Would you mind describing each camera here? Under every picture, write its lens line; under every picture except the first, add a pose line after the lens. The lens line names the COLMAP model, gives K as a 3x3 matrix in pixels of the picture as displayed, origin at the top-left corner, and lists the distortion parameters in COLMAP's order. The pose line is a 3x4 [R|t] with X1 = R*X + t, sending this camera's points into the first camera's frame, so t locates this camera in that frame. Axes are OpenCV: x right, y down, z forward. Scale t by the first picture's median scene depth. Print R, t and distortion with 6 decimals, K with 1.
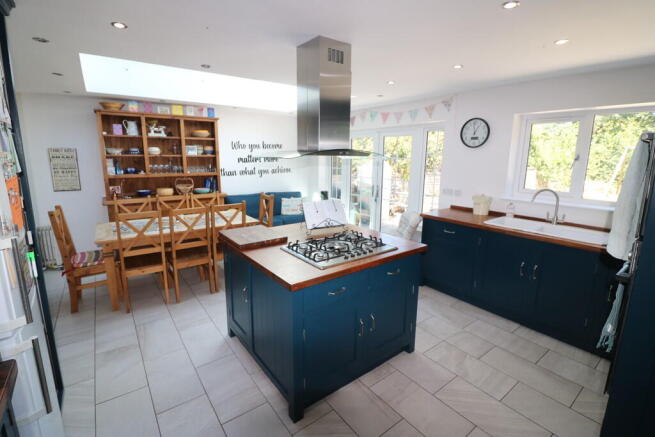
lens RADIAL K [[304.2, 0, 324.3], [0, 304.2, 218.6], [0, 0, 1]] dist [0.003576, 0.000042]
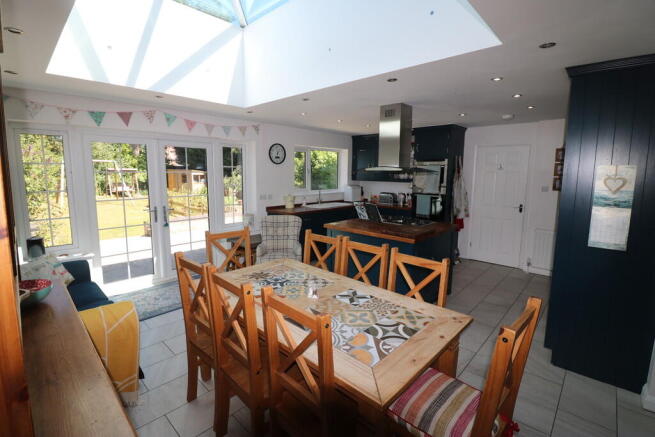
lens RADIAL K [[304.2, 0, 323.5], [0, 304.2, 213.2], [0, 0, 1]] dist [0.003576, 0.000042]
pose [[-0.165307, -0.134668, 0.977005, -0.443711], [0.200839, 0.965279, 0.167034, -0.093093], [-0.965576, 0.223832, -0.132521, 0.470264]]
